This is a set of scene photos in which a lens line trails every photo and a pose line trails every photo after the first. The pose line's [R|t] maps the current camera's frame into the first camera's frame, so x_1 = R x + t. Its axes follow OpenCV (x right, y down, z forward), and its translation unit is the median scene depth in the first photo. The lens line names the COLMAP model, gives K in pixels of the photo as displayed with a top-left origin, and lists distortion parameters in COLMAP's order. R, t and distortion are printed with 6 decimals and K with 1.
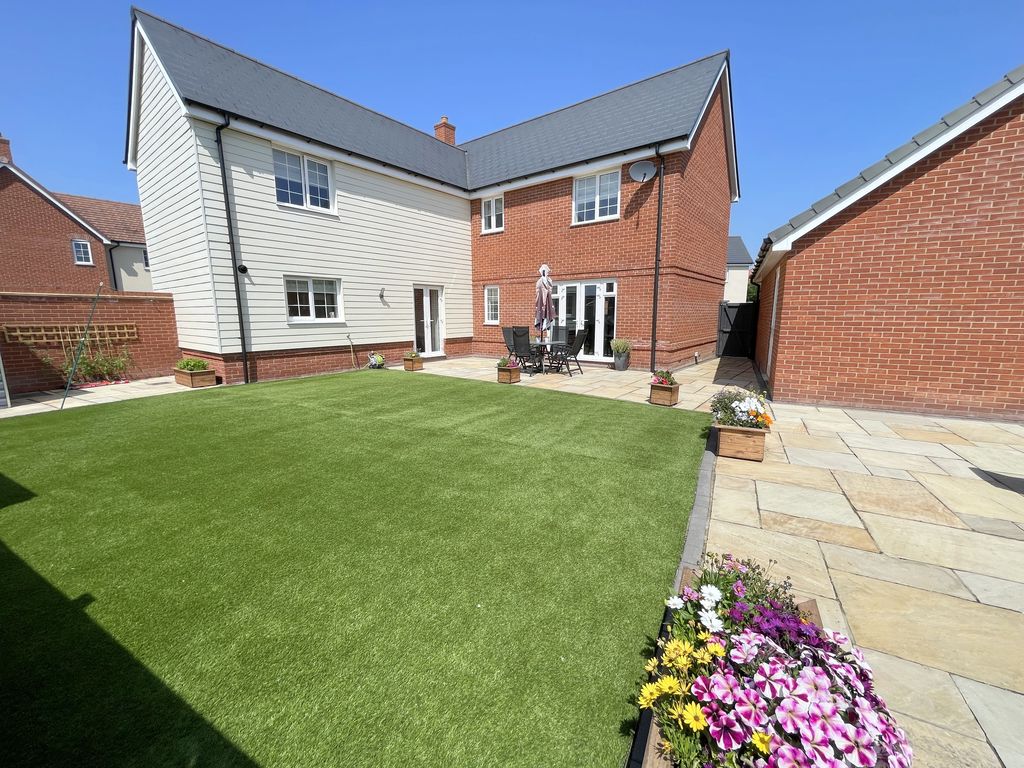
lens RADIAL K [[414.9, 0, 515.2], [0, 414.9, 383.2], [0, 0, 1]] dist [-0.001820, -0.000086]
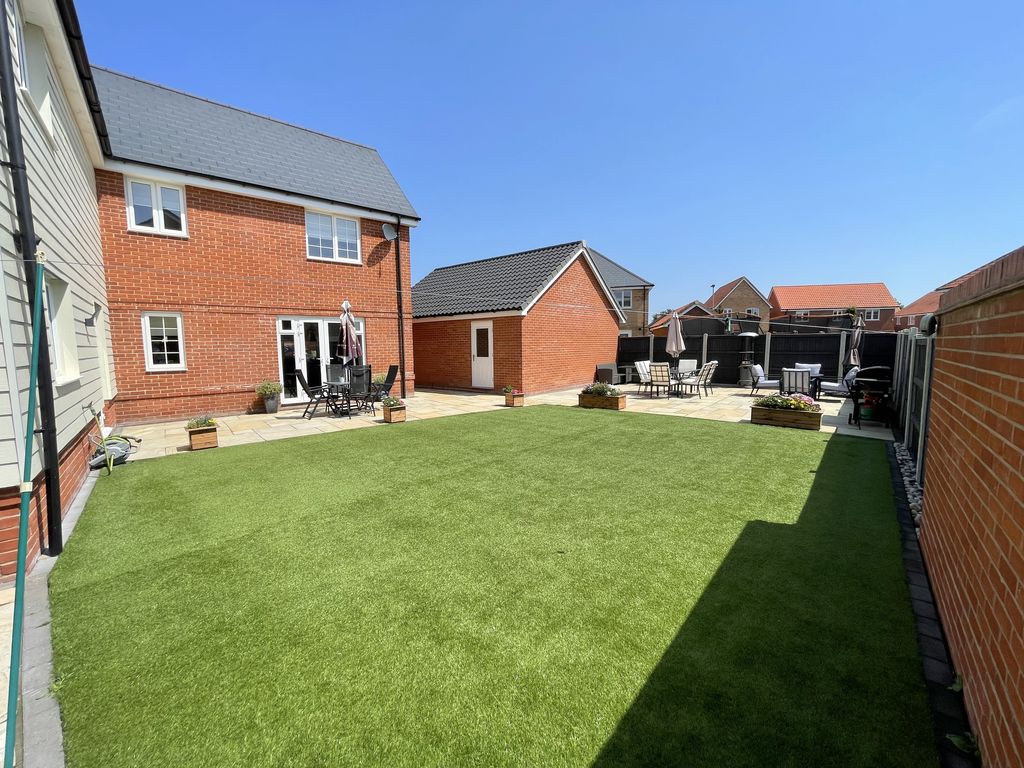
lens RADIAL K [[414.9, 0, 515.6], [0, 414.9, 381.5], [0, 0, 1]] dist [-0.001820, -0.000086]
pose [[0.209086, -0.083267, 0.974346, -0.747663], [0.176436, 0.983229, 0.046165, -0.073495], [-0.961849, 0.162257, 0.220270, 0.419197]]
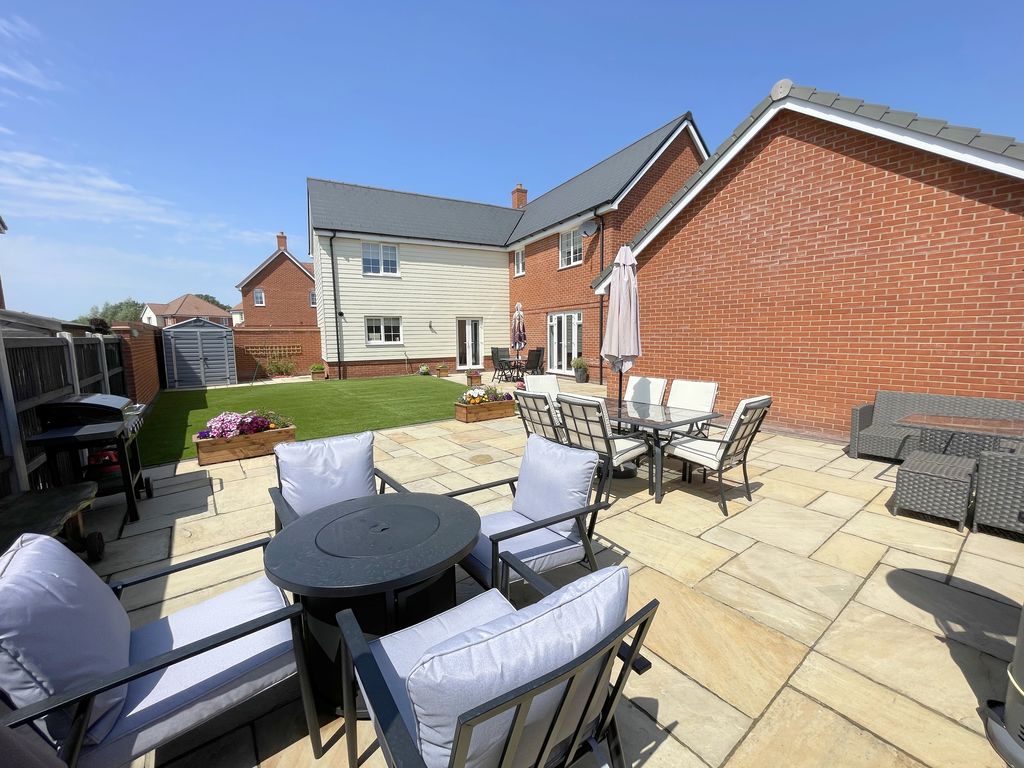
lens RADIAL K [[414.9, 0, 516.3], [0, 414.9, 383.9], [0, 0, 1]] dist [-0.001820, -0.000086]
pose [[0.913410, 0.040406, -0.405029, 0.594253], [-0.058908, 0.997707, -0.033315, 0.026872], [0.402755, 0.054289, 0.913697, -0.227549]]
